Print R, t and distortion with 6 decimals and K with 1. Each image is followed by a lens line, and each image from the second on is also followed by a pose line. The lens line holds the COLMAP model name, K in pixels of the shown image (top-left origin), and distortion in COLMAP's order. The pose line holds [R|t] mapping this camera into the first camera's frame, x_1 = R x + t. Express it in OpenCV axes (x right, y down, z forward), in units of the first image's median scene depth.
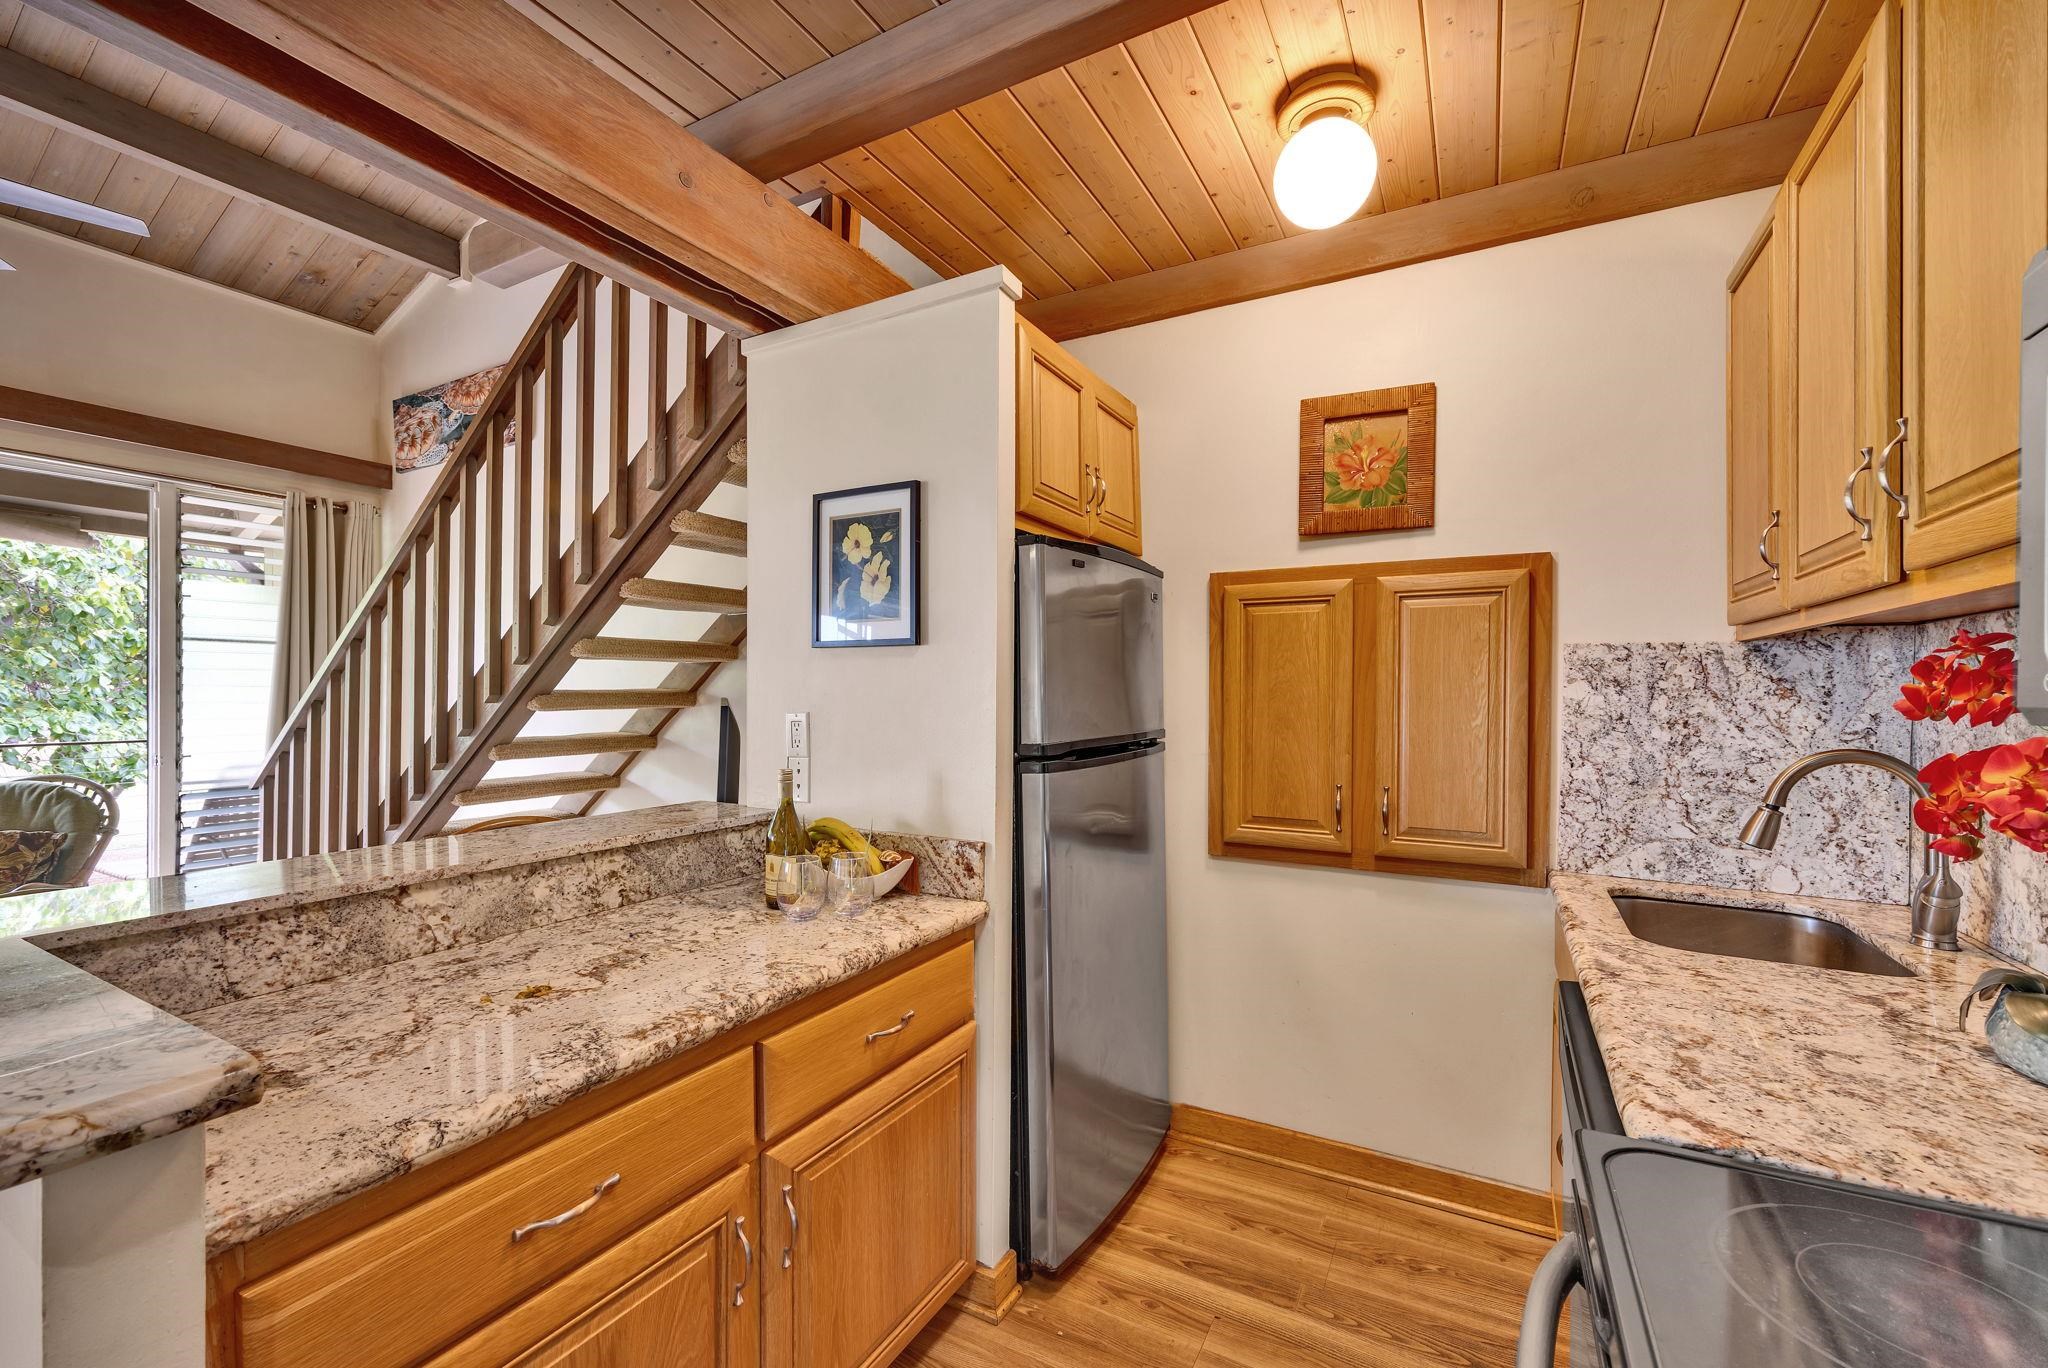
lens RADIAL K [[833.1, 0, 1028.5], [0, 833.1, 690.4], [0, 0, 1]] dist [-0.003212, 0.008423]
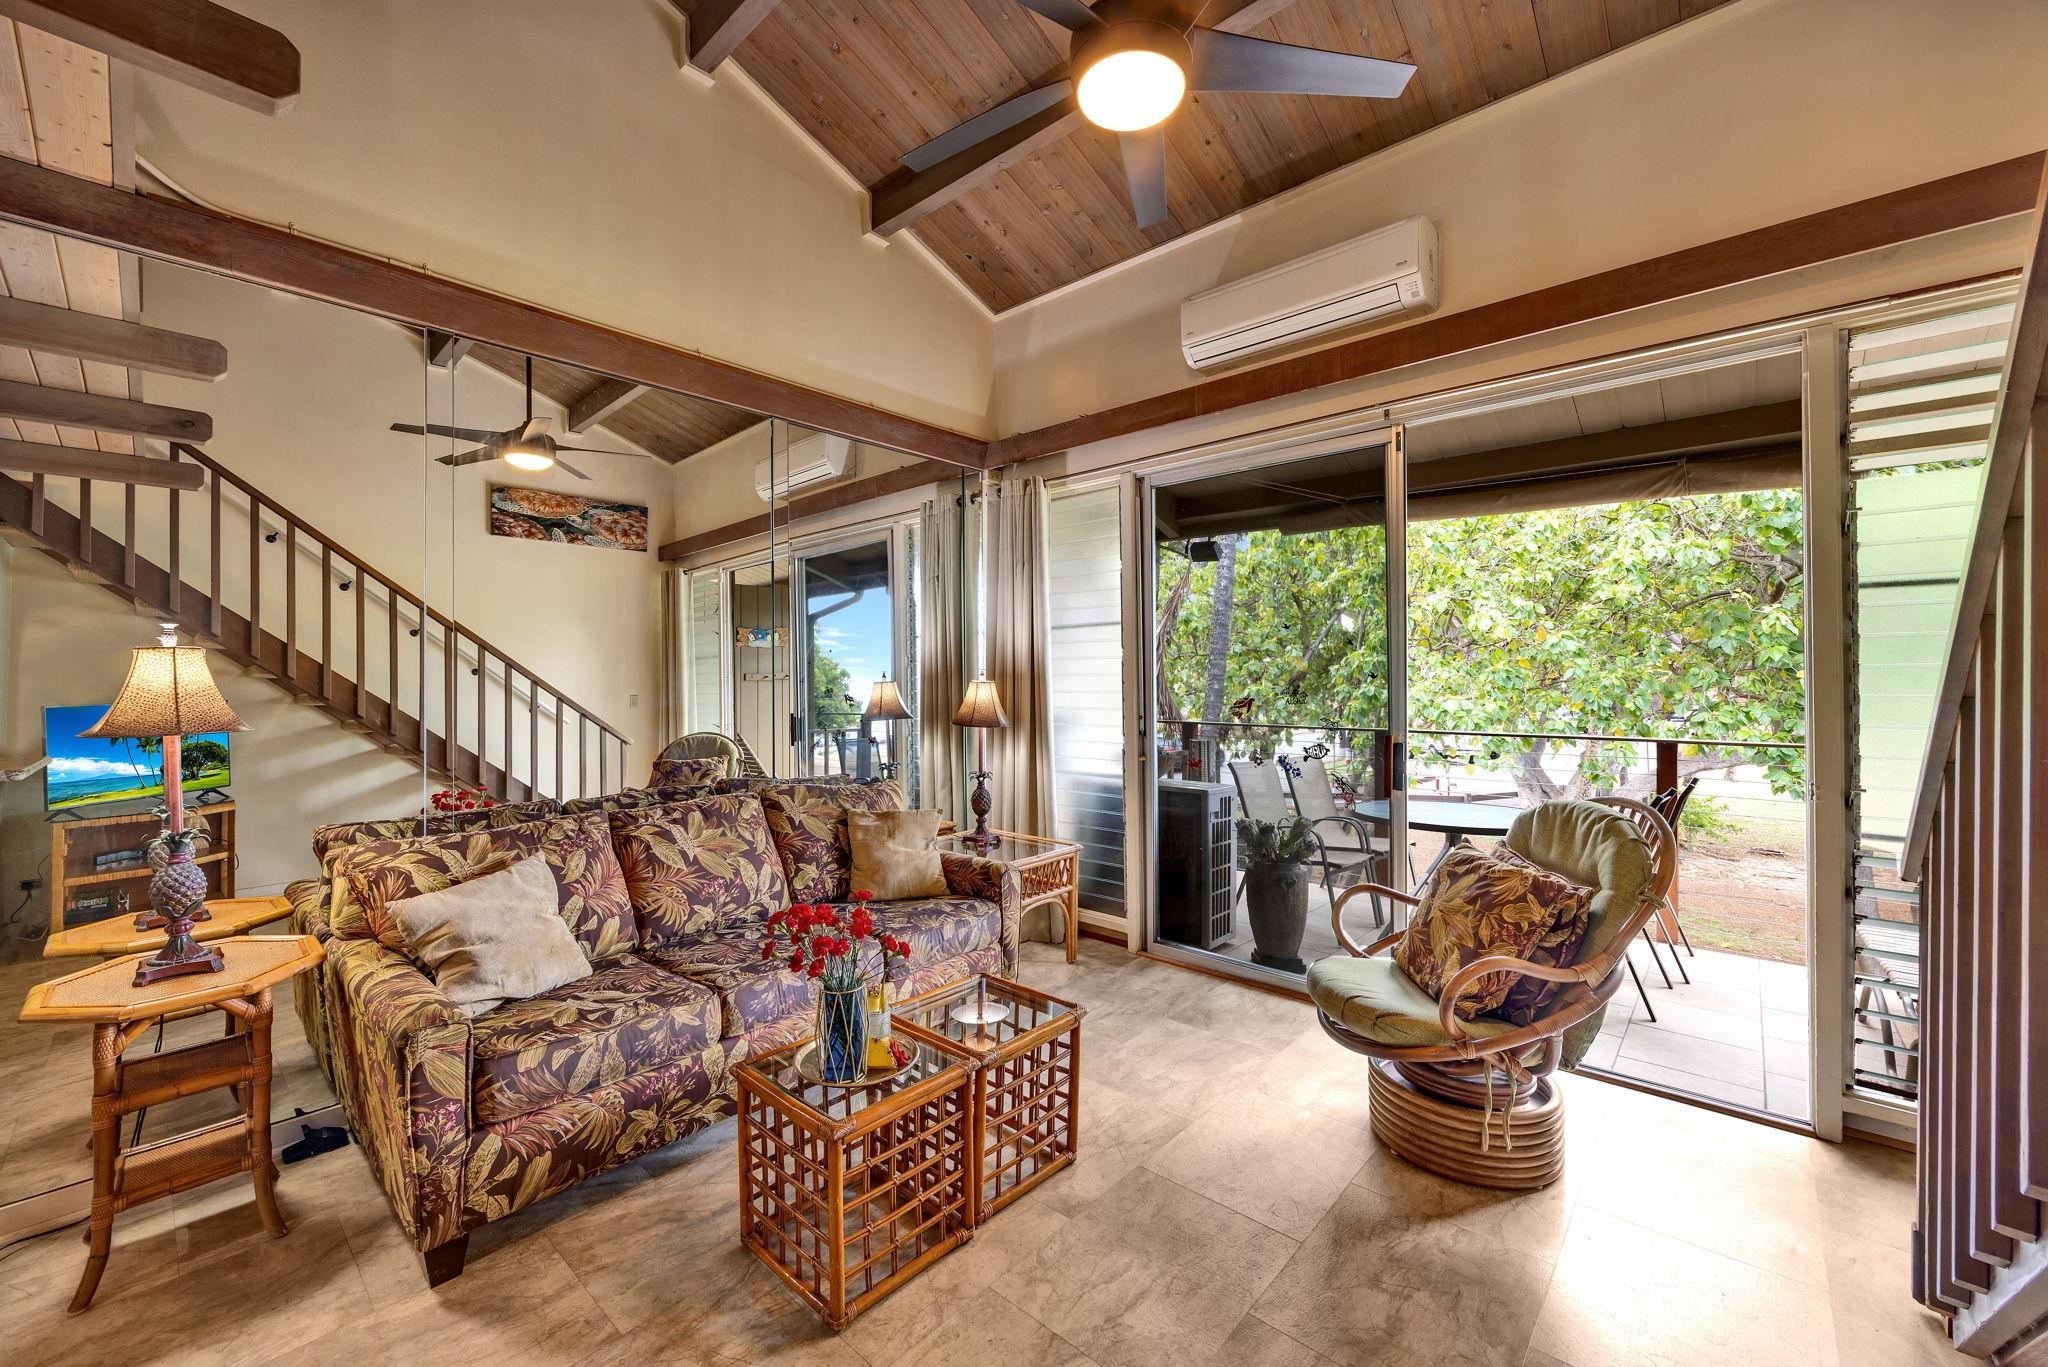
lens RADIAL K [[853.3, 0, 1024.0], [0, 853.3, 683.5], [0, 0, 1]] dist [-0.000709, -0.000187]
pose [[-0.224417, -0.006455, -0.974472, -0.577360], [-0.000613, 0.999979, -0.006483, 0.017589], [0.974493, -0.000857, -0.224416, 1.069222]]
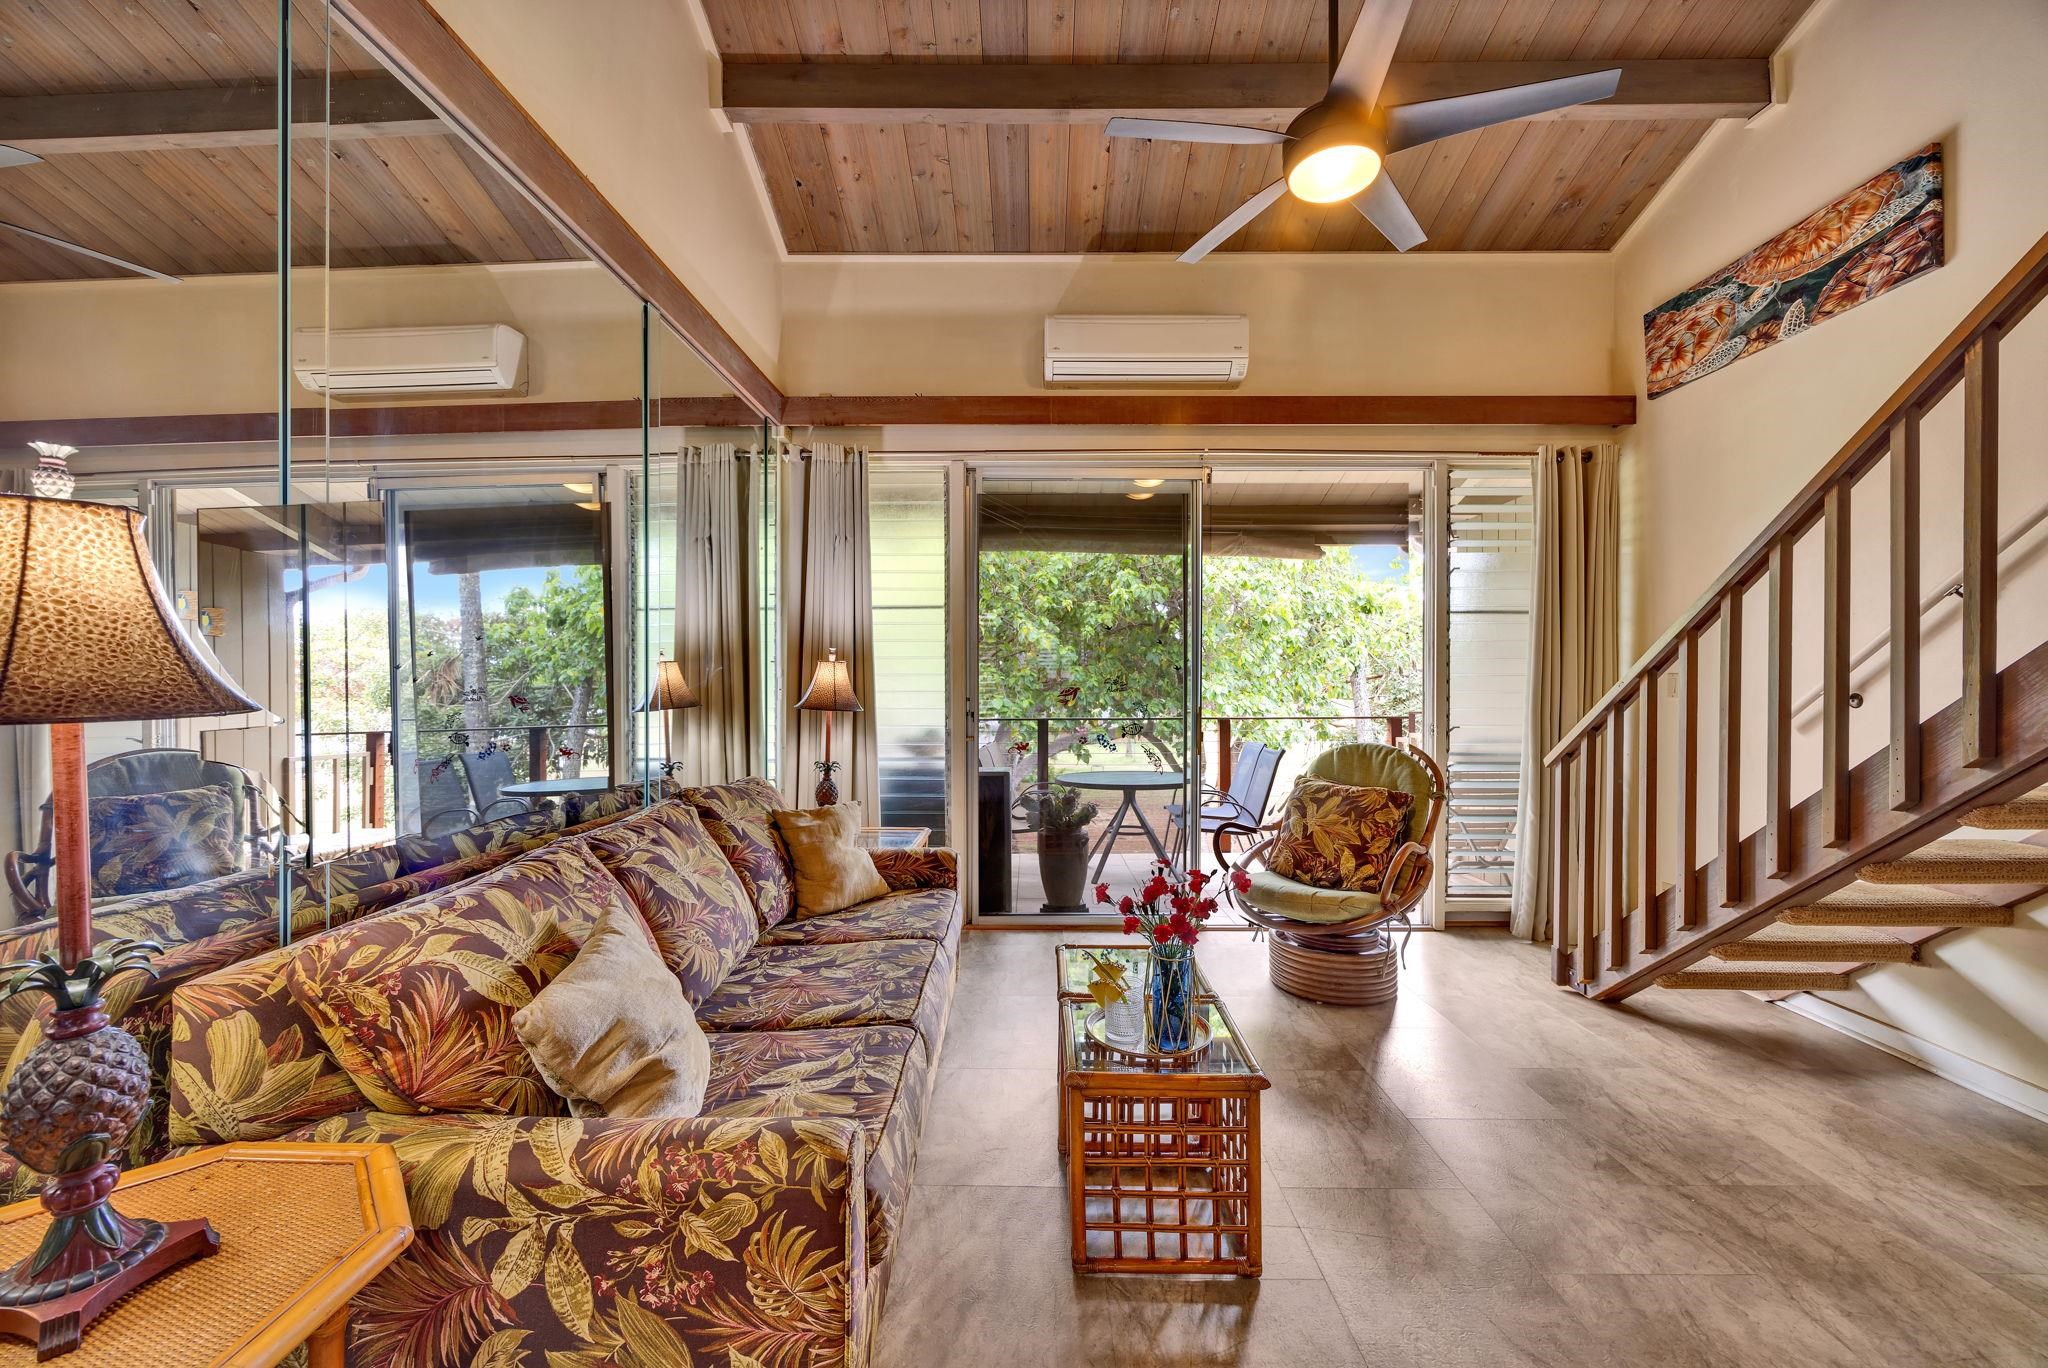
lens RADIAL K [[826.5, 0, 1041.7], [0, 826.5, 687.9], [0, 0, 1]] dist [-0.000868, 0.000005]
pose [[0.510960, -0.005137, -0.859589, -0.749978], [0.004663, 0.999984, -0.003204, 0.058821], [0.859592, -0.002371, 0.510976, 0.108004]]
